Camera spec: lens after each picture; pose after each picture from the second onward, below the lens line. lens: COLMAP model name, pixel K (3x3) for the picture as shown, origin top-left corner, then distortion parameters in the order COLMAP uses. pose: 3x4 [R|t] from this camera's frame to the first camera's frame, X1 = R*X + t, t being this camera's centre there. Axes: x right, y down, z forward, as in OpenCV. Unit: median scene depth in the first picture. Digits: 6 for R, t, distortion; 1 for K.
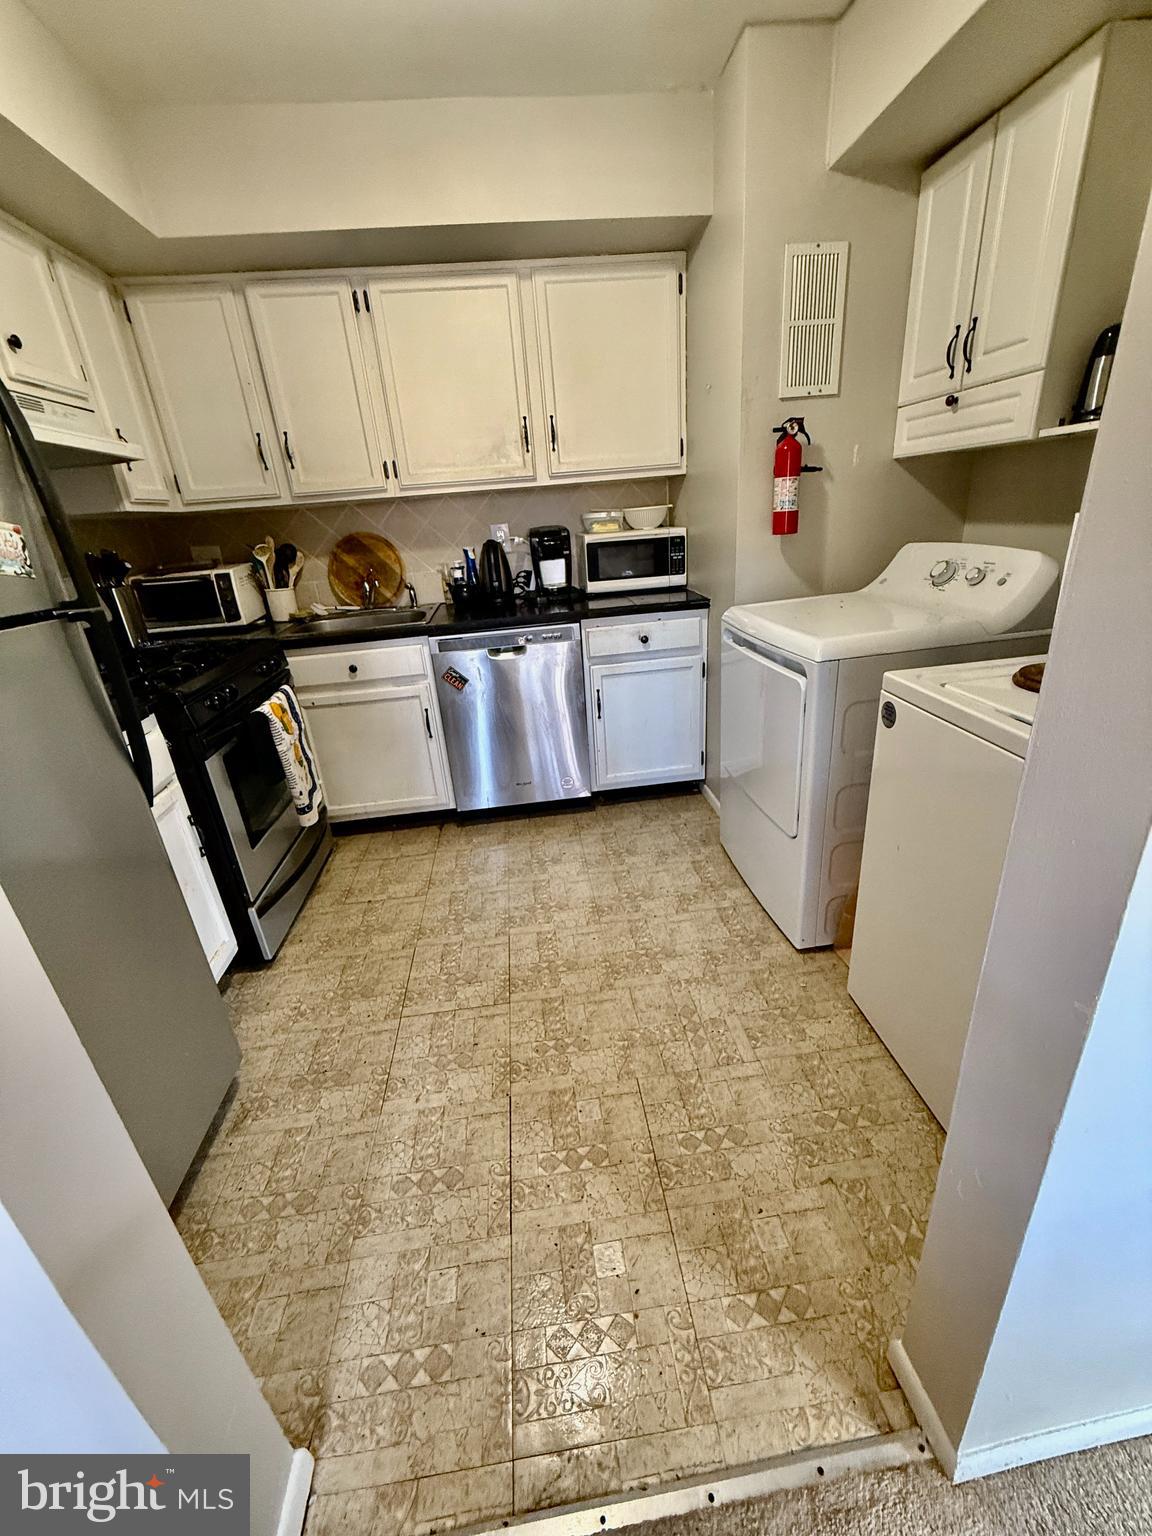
lens RADIAL K [[613.8, 0, 576.7], [0, 613.8, 763.7], [0, 0, 1]] dist [-0.000458, -0.000251]
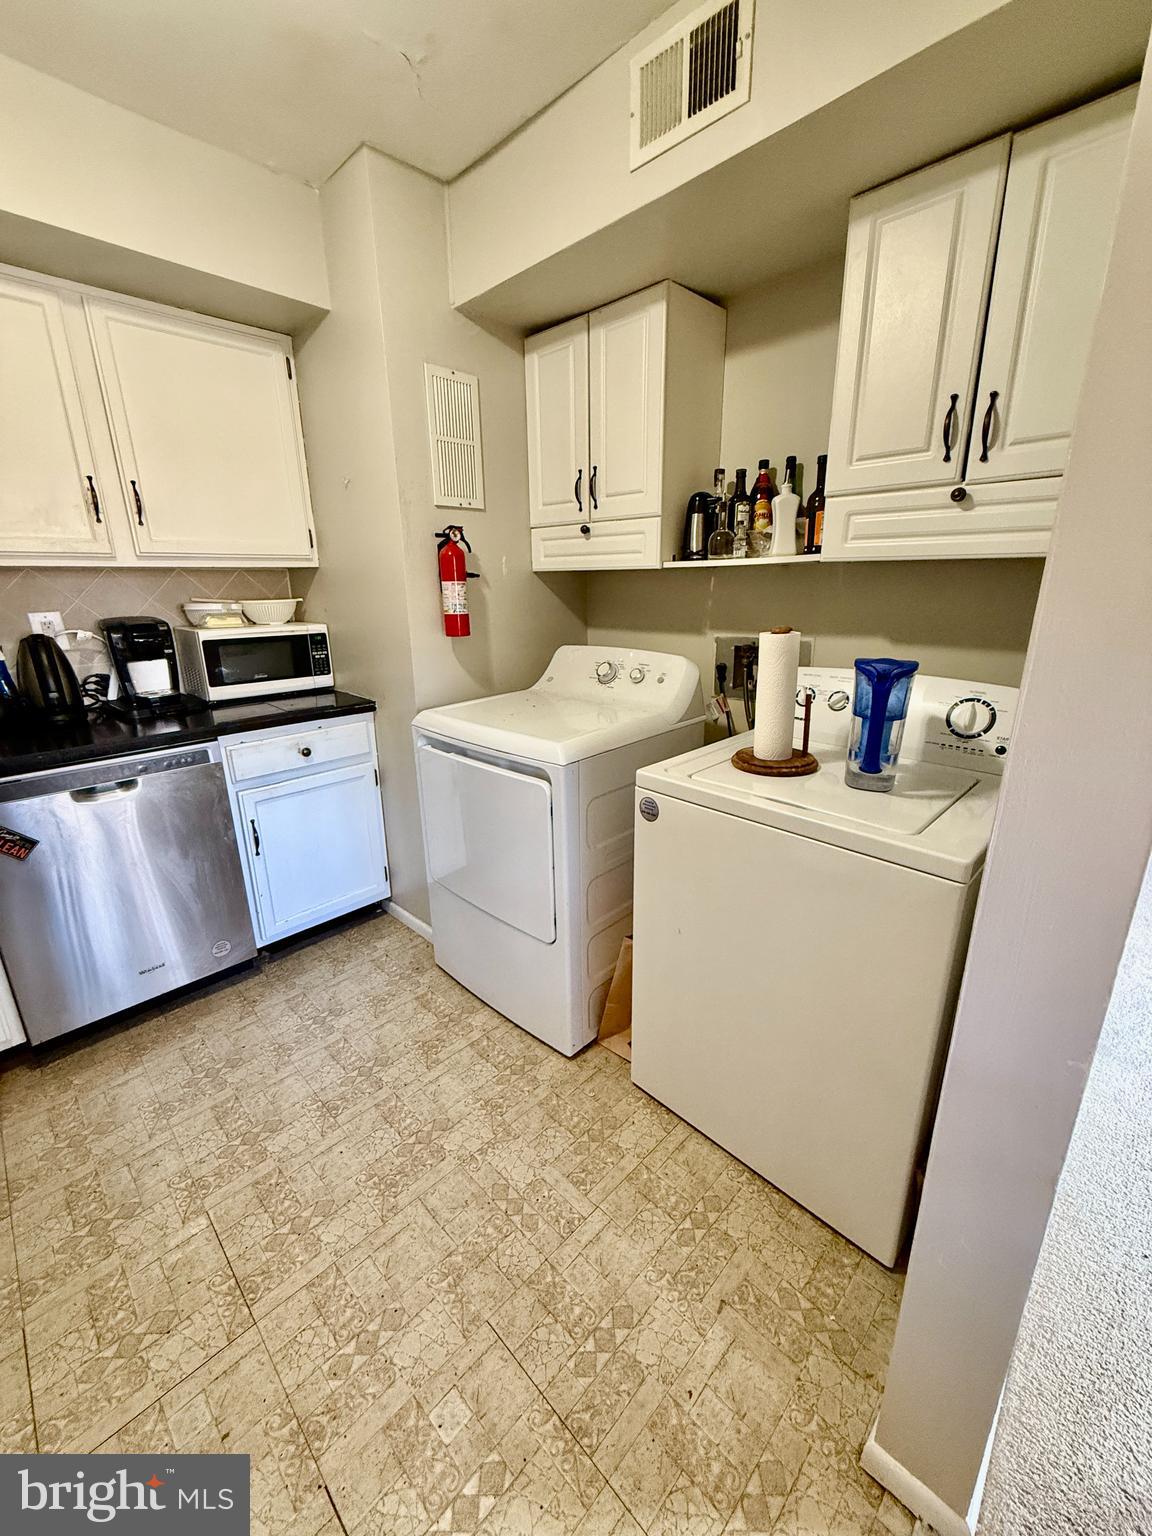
lens RADIAL K [[612.0, 0, 577.6], [0, 612.0, 763.4], [0, 0, 1]] dist [-0.000646, 0.000030]
pose [[0.774362, -0.117069, 0.621818, -0.140222], [0.198293, 0.978130, -0.062786, -0.068366], [-0.600868, 0.171921, 0.780641, 0.139704]]
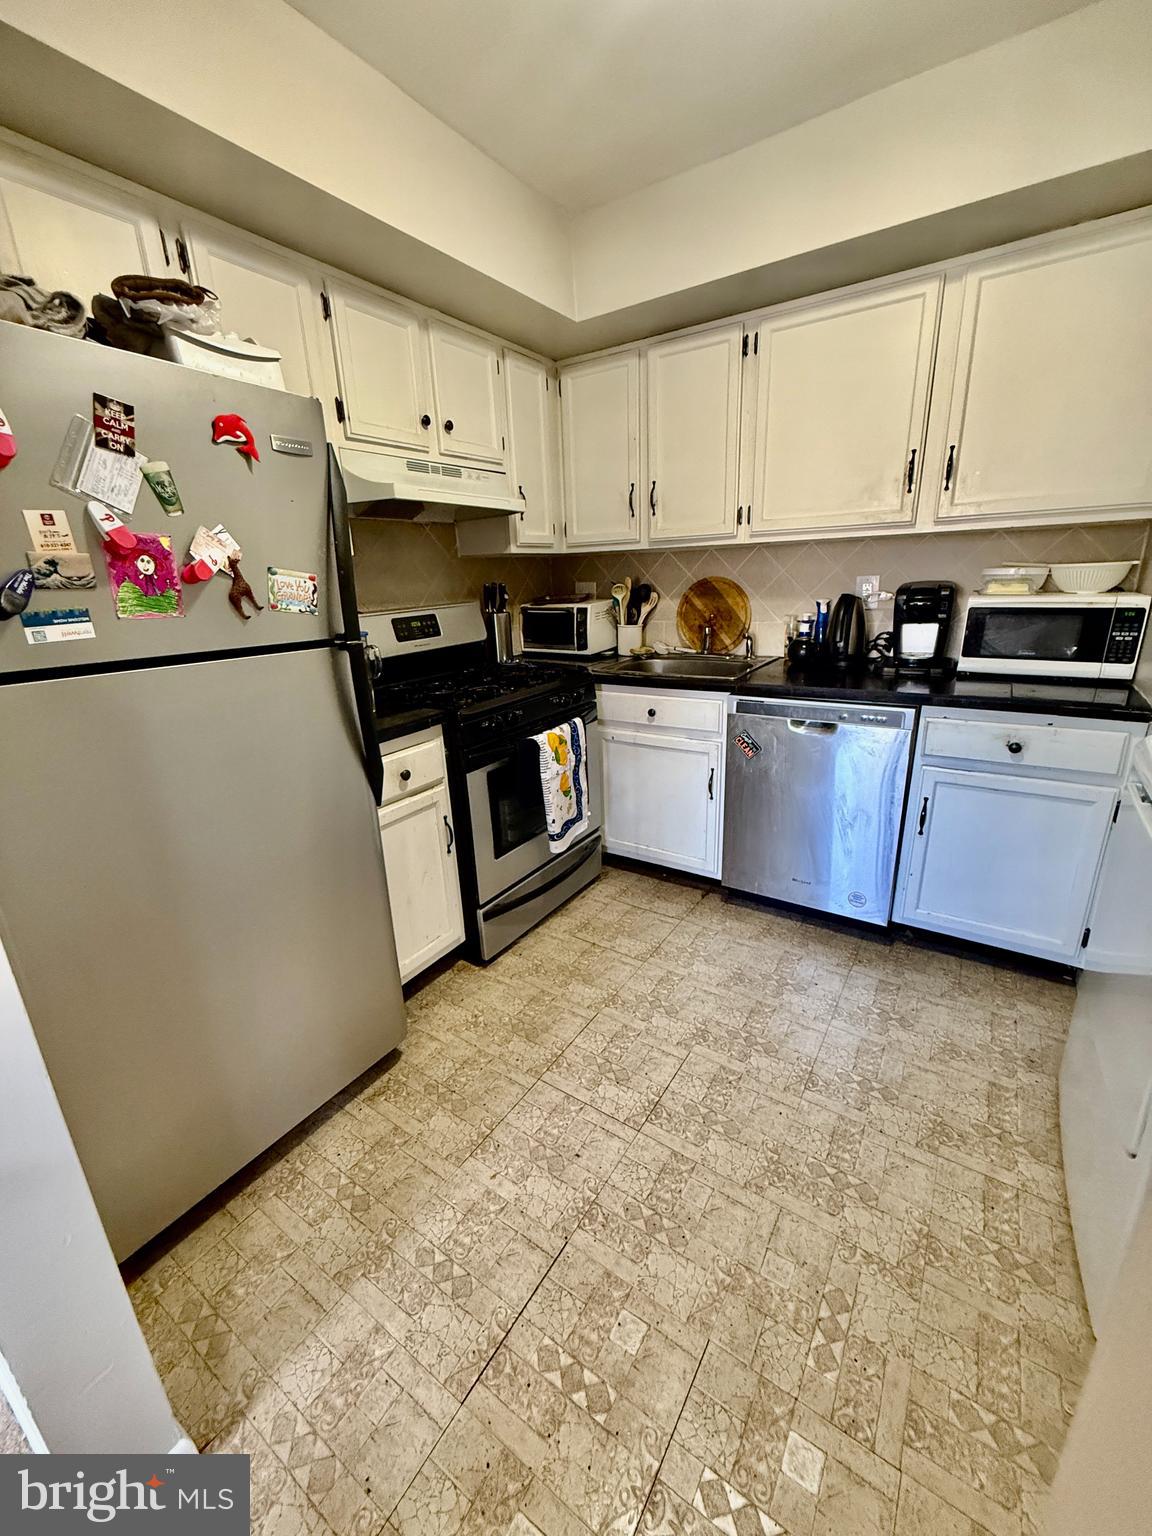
lens RADIAL K [[612.0, 0, 577.6], [0, 612.0, 763.4], [0, 0, 1]] dist [-0.000646, 0.000030]
pose [[0.765593, 0.234093, -0.599223, 0.169568], [-0.261125, 0.964342, 0.043107, -0.094051], [0.587947, 0.123469, 0.799421, 0.159452]]
